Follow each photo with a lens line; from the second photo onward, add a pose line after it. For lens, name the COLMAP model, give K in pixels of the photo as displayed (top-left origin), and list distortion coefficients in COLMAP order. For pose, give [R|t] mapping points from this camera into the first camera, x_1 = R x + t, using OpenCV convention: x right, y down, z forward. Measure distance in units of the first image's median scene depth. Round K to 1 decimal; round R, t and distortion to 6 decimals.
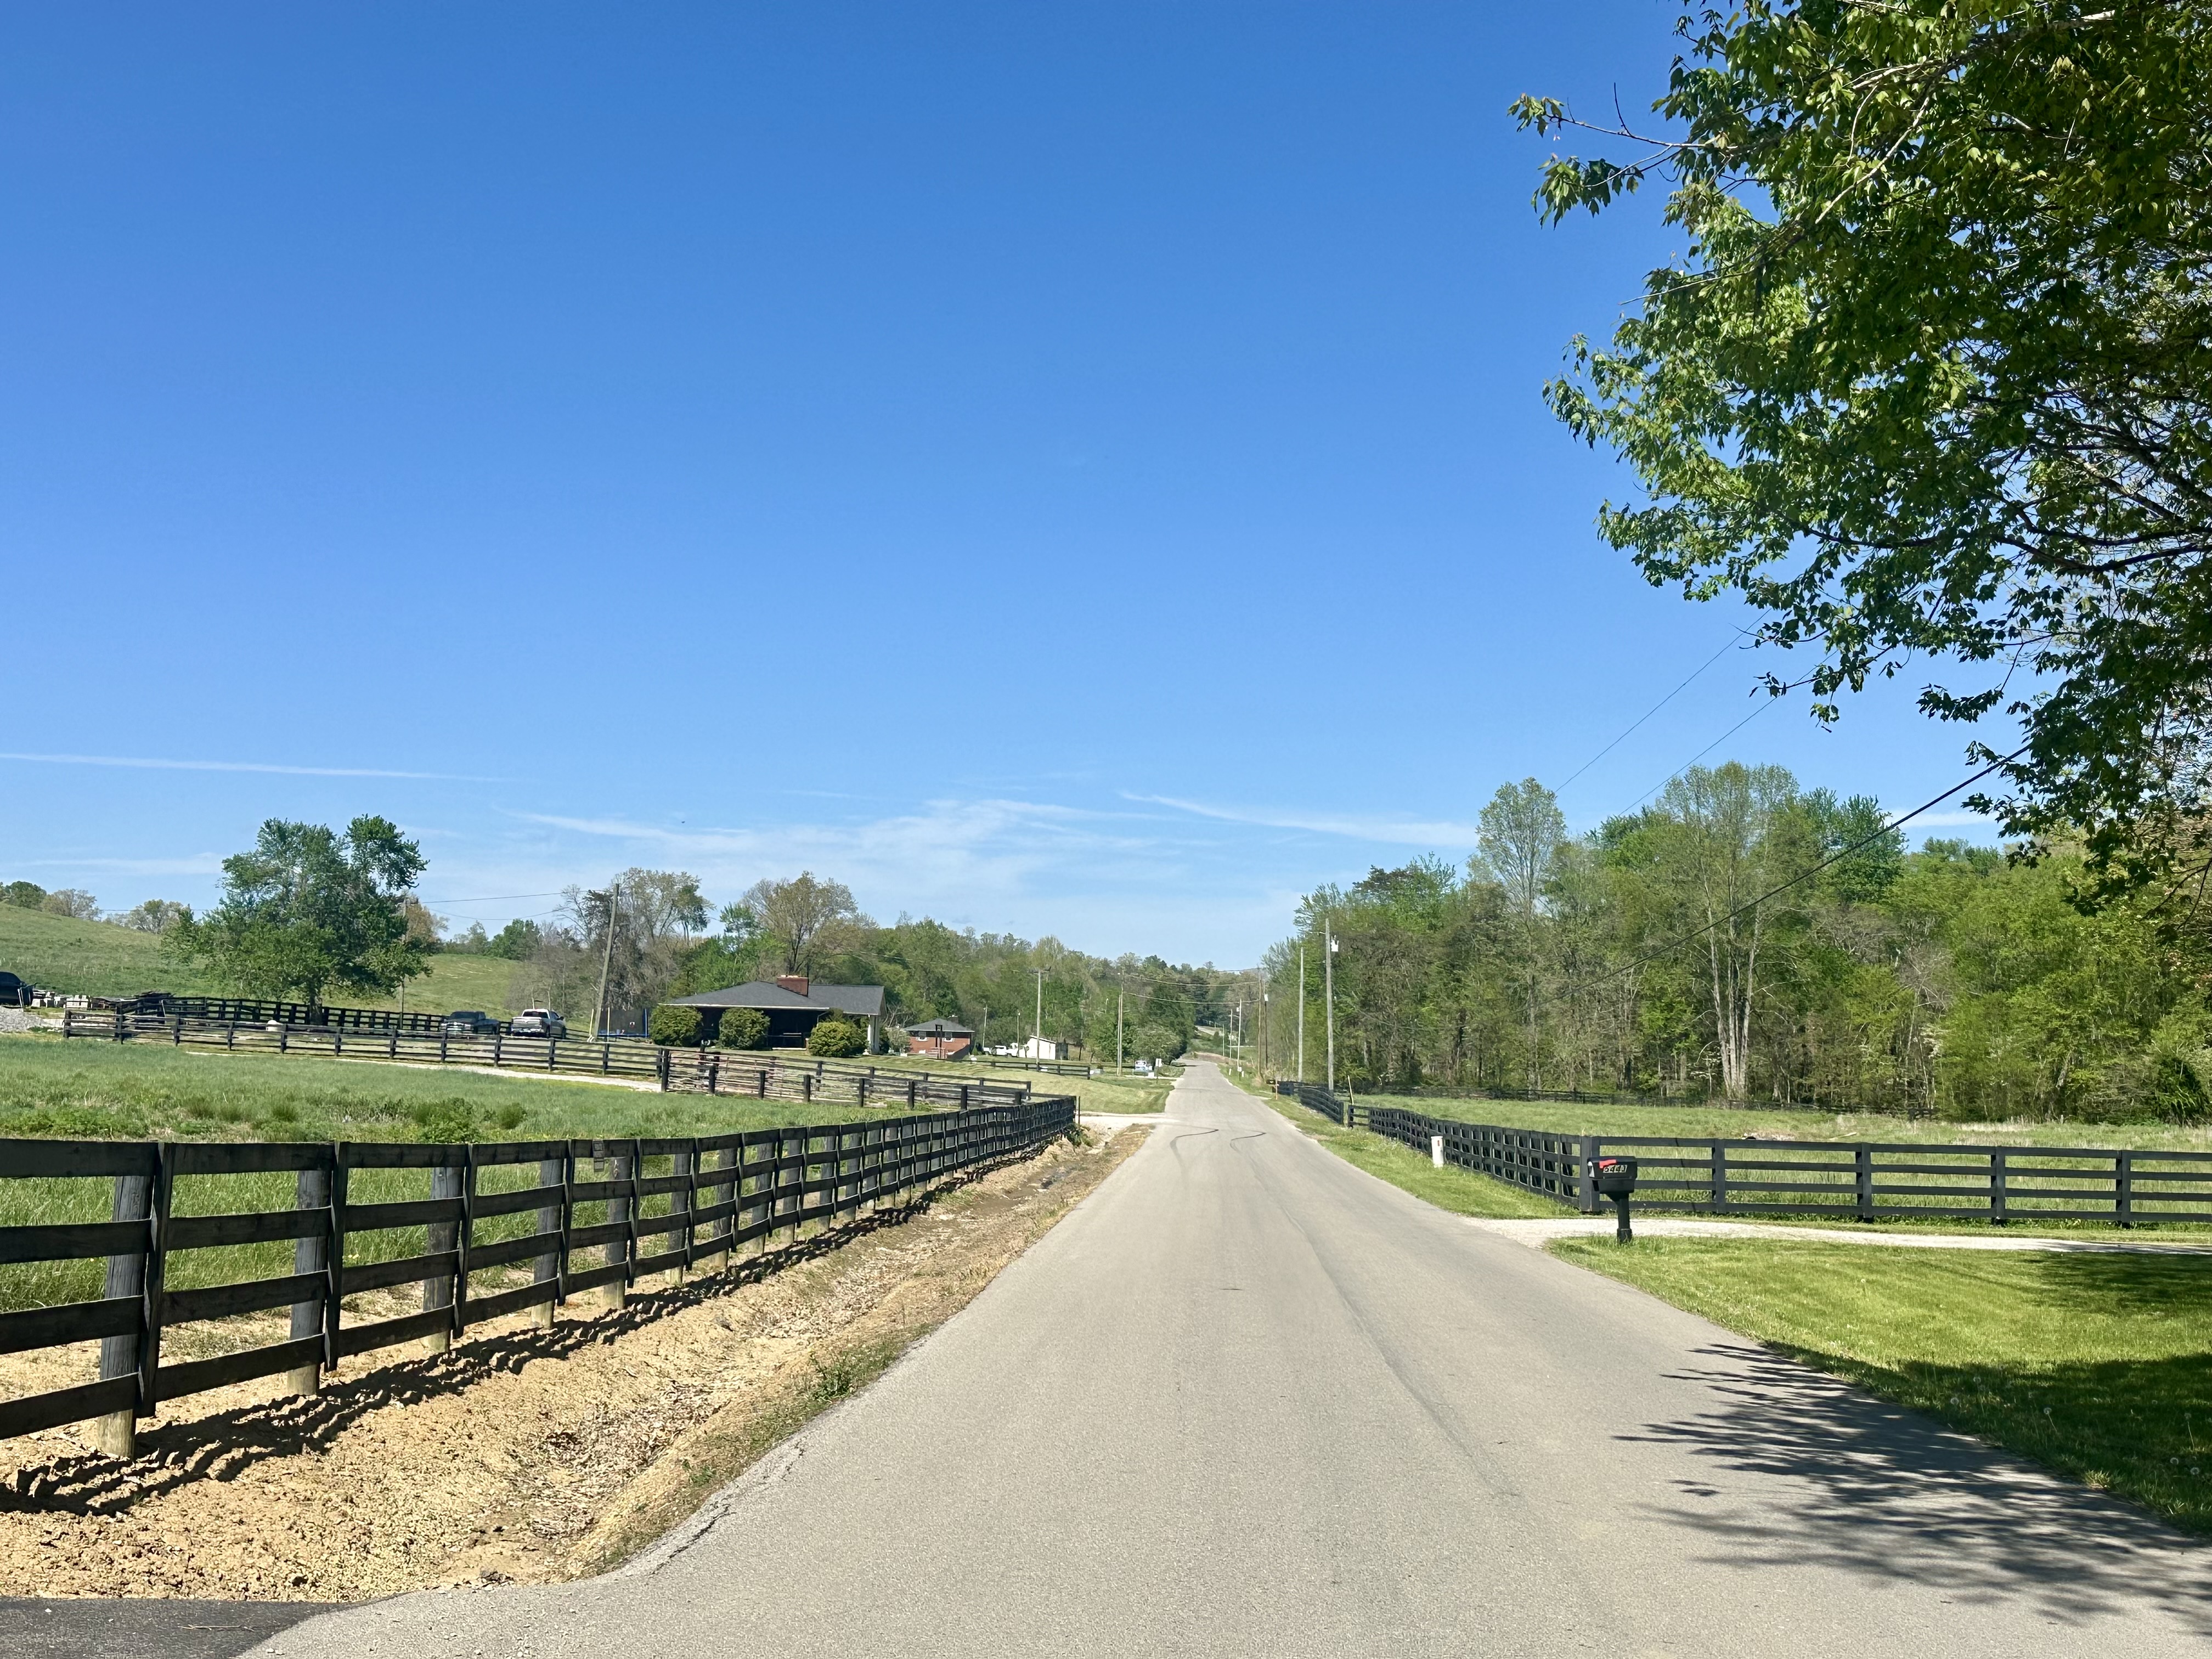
lens RADIAL K [[2593.6, 0, 1104.8], [0, 2593.6, 751.8], [0, 0, 1]] dist [0.197095, -0.500389]
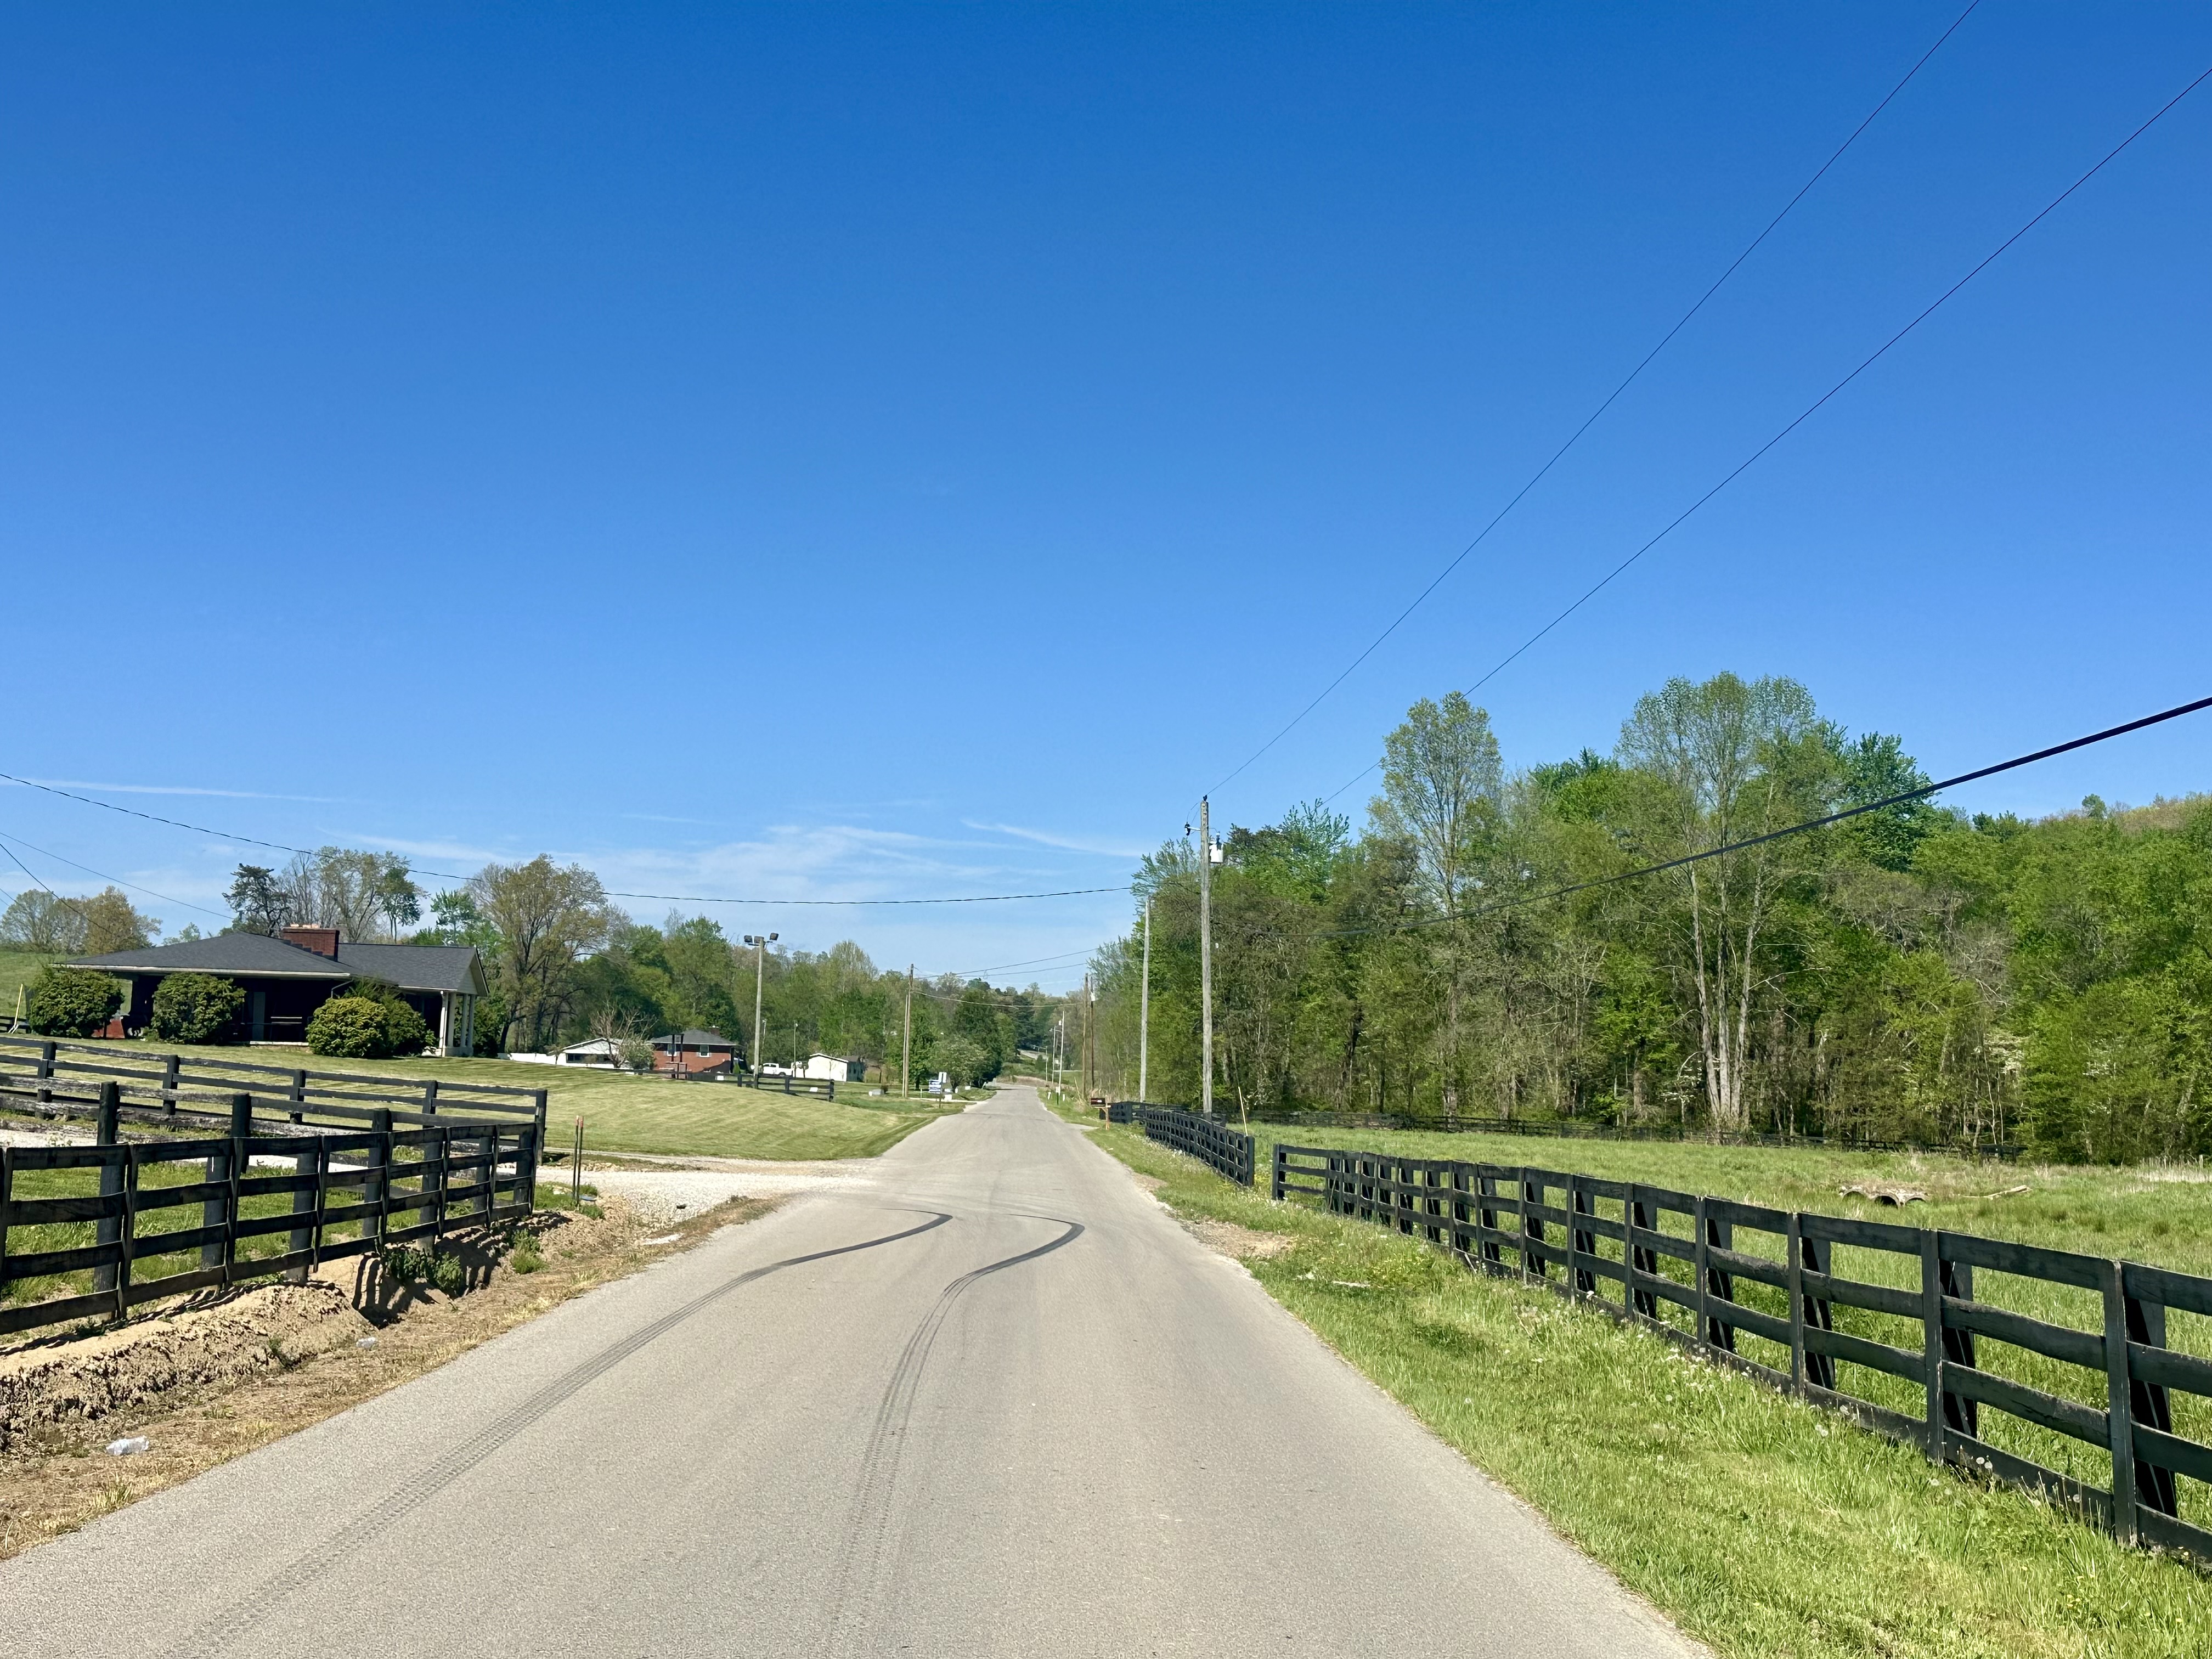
lens RADIAL K [[2517.9, 0, 1112.6], [0, 2517.9, 837.7], [0, 0, 1]] dist [0.209794, -0.415500]
pose [[0.998087, 0.011367, 0.060776, 0.023974], [-0.012395, 0.999786, 0.016568, 0.039381], [-0.060574, -0.017290, 0.998014, 0.289811]]
